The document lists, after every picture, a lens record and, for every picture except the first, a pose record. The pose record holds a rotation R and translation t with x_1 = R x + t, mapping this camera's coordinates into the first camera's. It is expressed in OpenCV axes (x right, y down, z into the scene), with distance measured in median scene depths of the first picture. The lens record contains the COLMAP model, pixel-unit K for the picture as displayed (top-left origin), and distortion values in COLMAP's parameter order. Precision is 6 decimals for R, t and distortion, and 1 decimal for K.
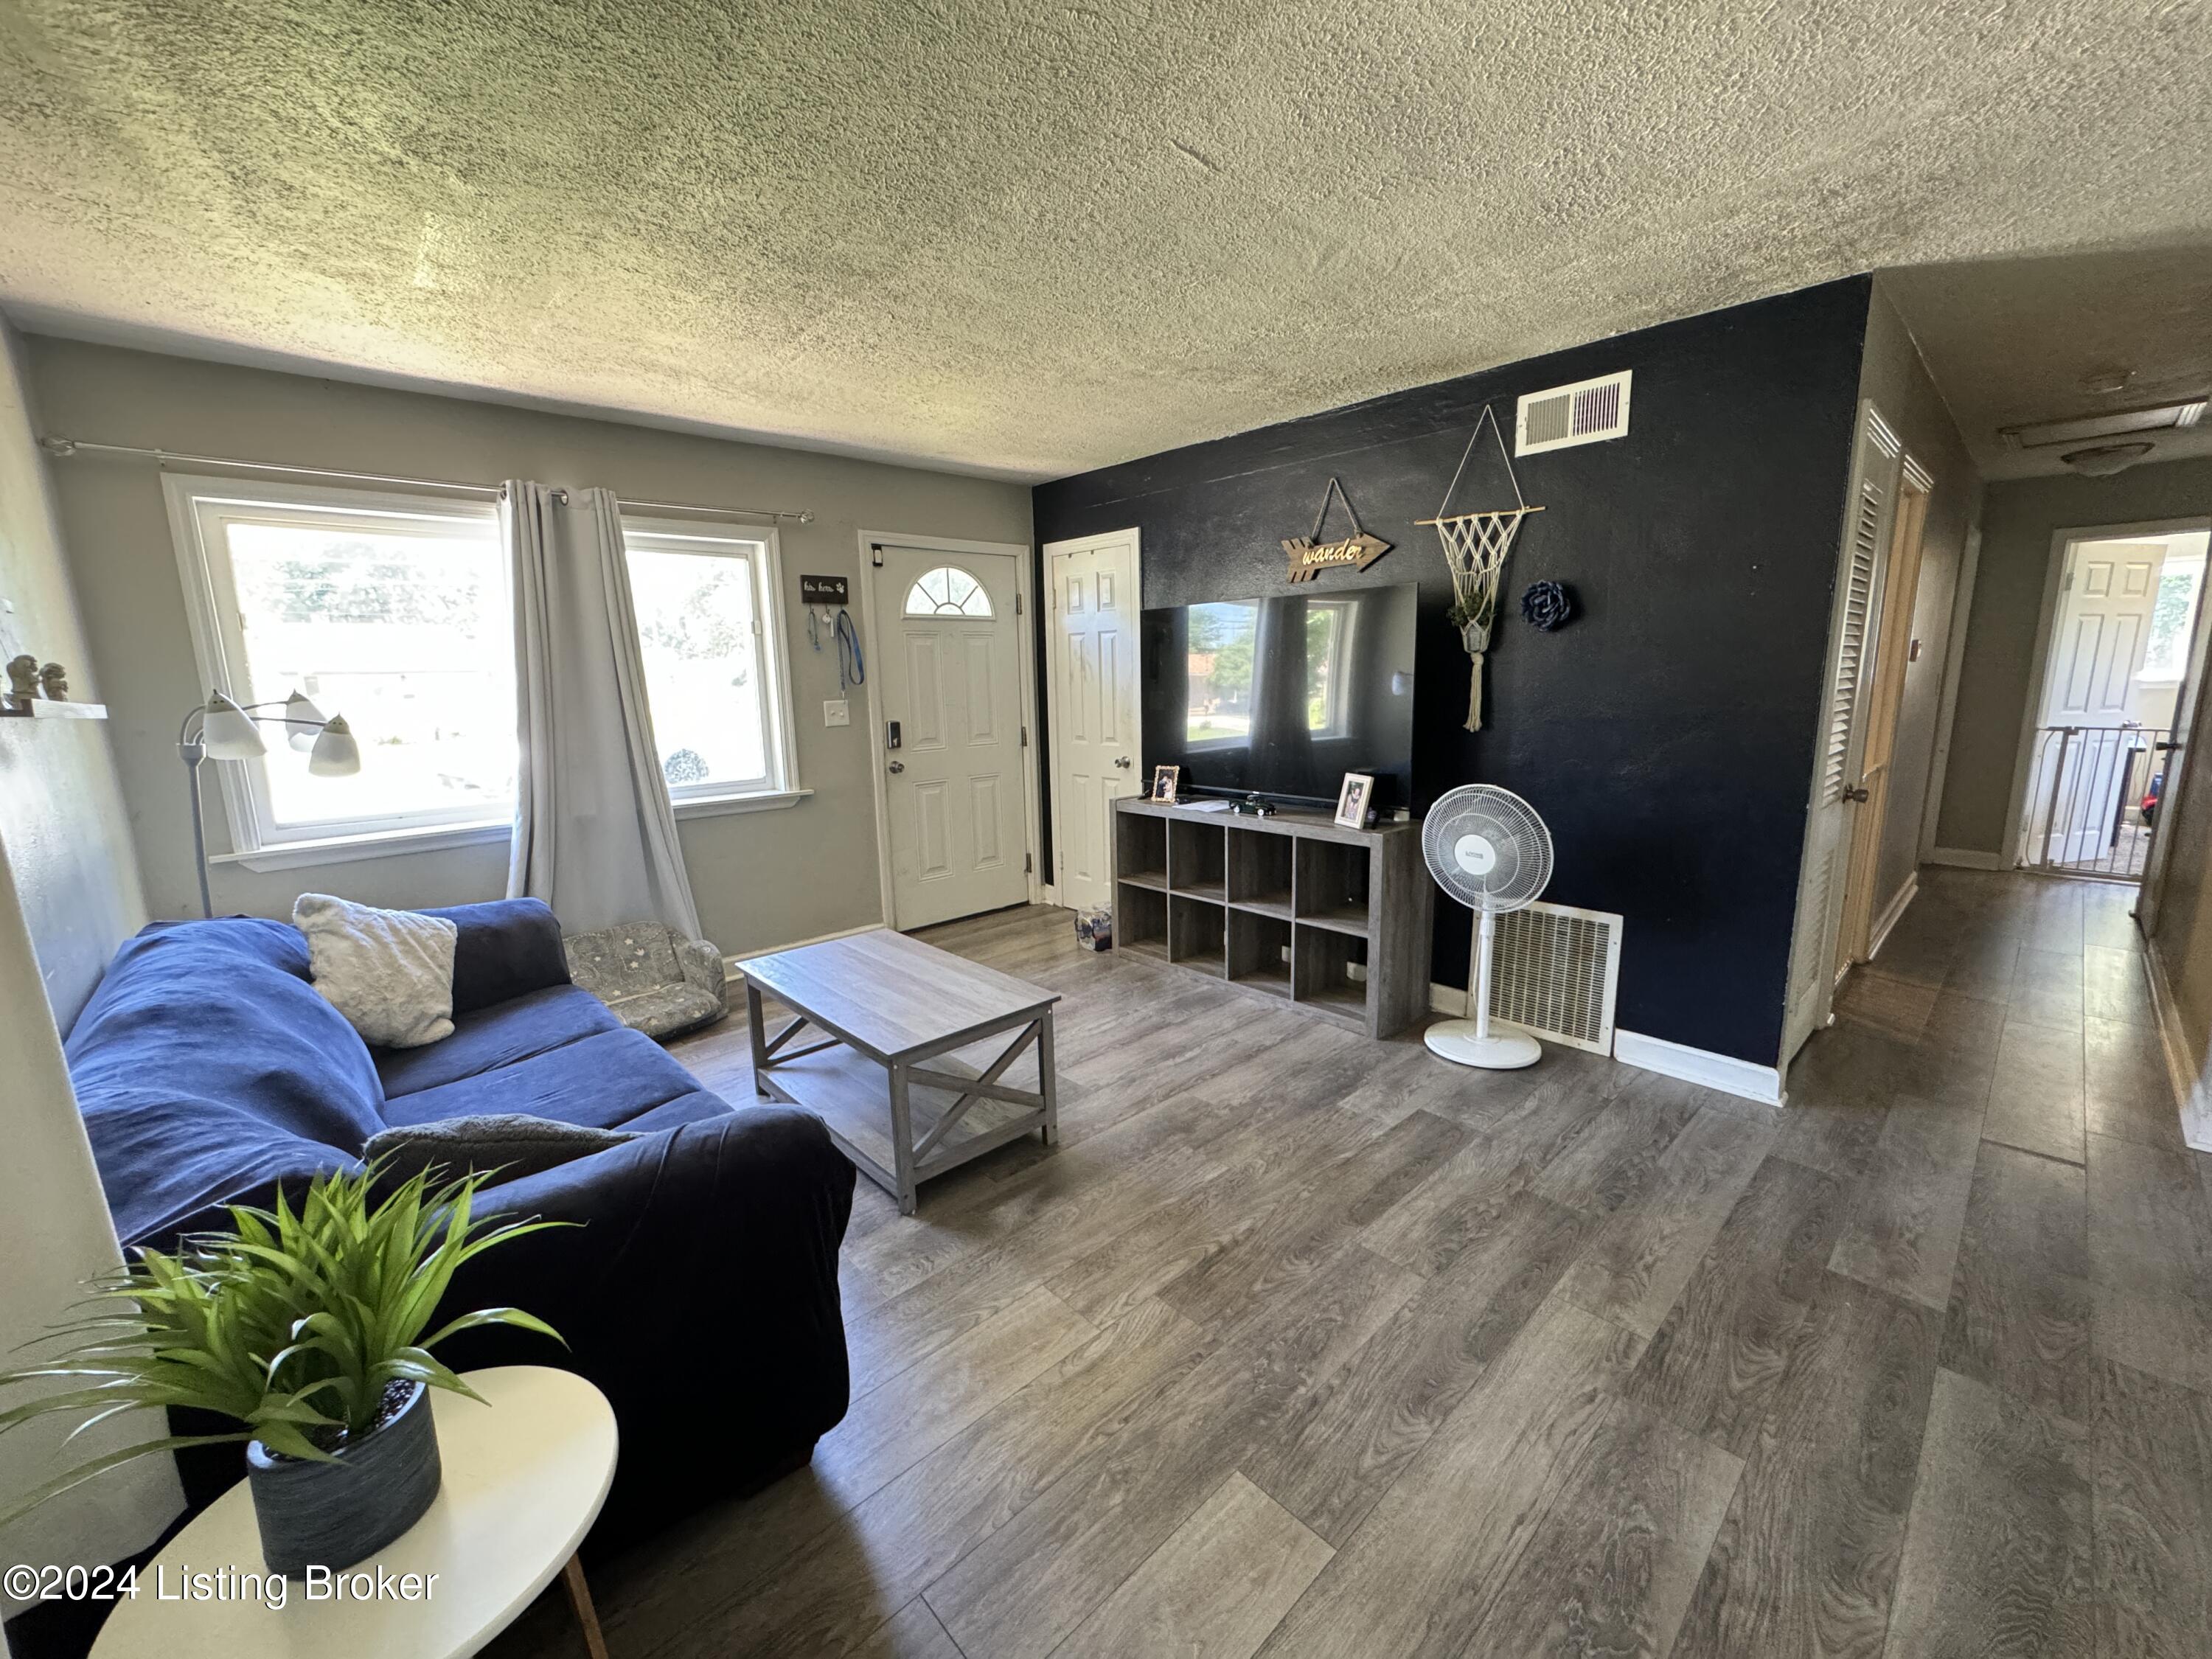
lens RADIAL K [[884.7, 0, 1105.0], [0, 884.7, 835.4], [0, 0, 1]] dist [-0.000845, -0.000040]
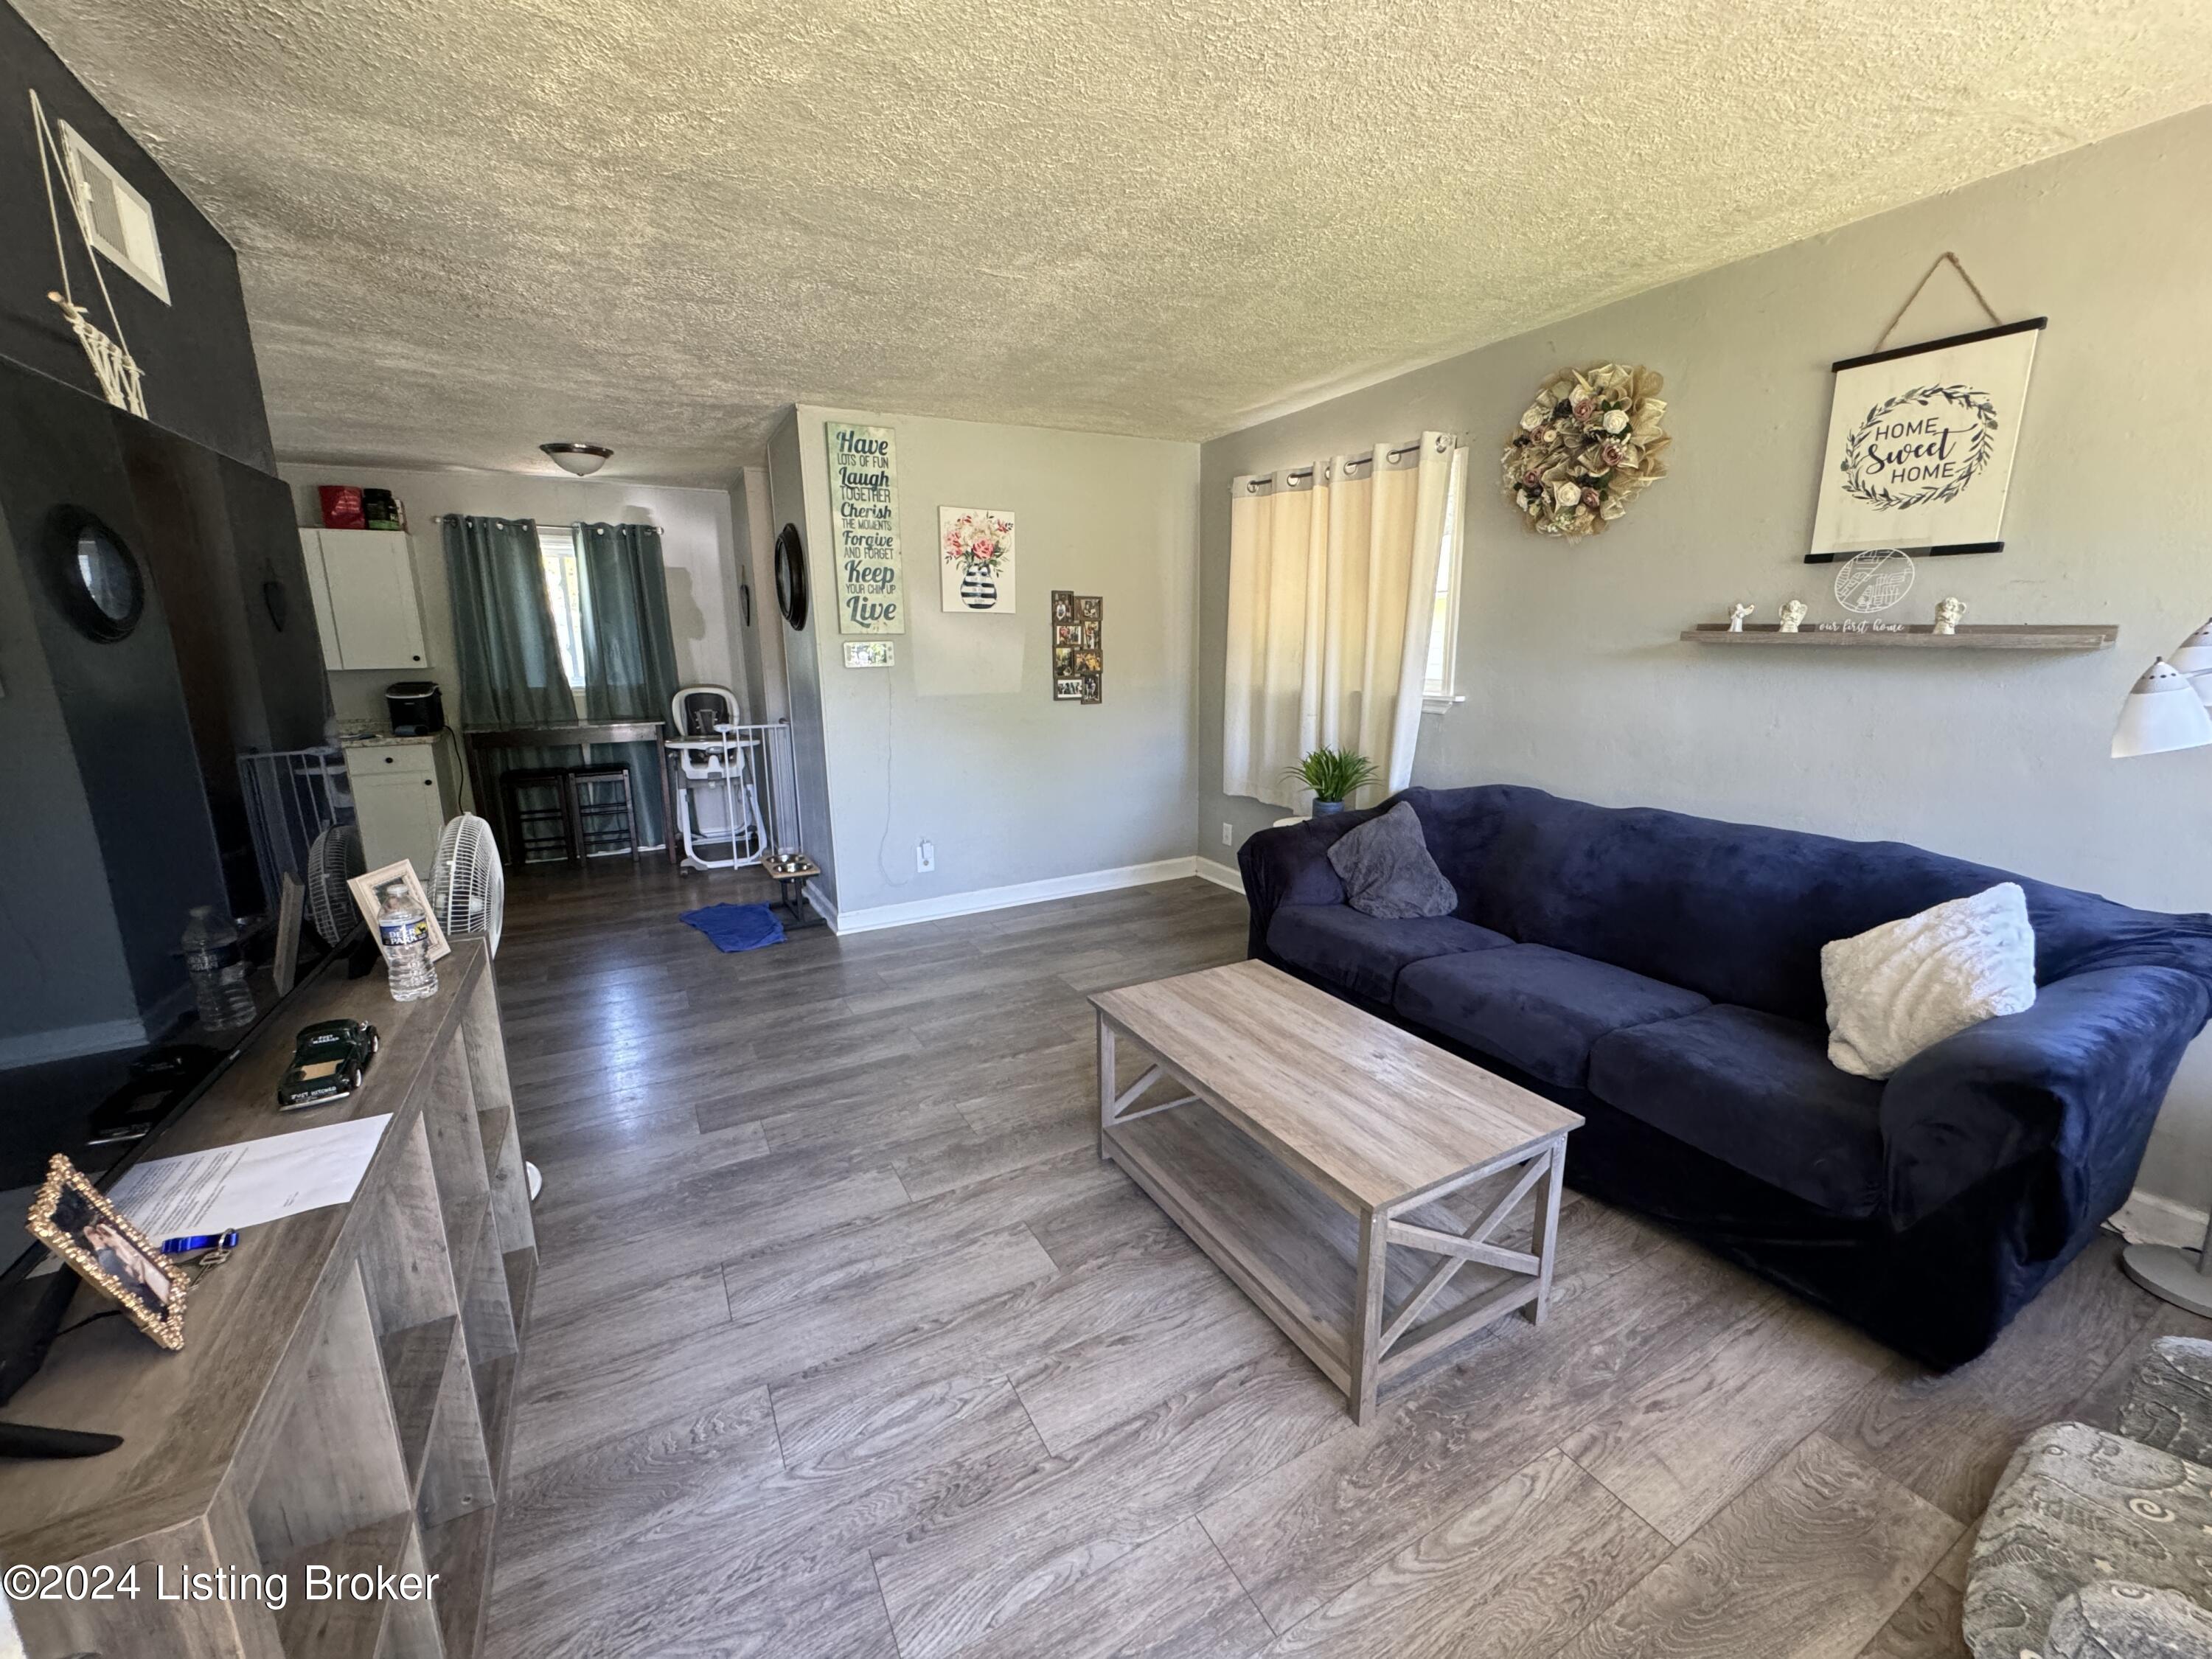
lens RADIAL K [[884.7, 0, 1104.0], [0, 884.7, 827.8], [0, 0, 1]] dist [-0.000845, -0.000040]
pose [[-0.968853, -0.020753, 0.246764, -0.265339], [0.075409, 0.924431, 0.373818, -0.293318], [-0.235874, 0.380783, -0.894074, 1.615419]]
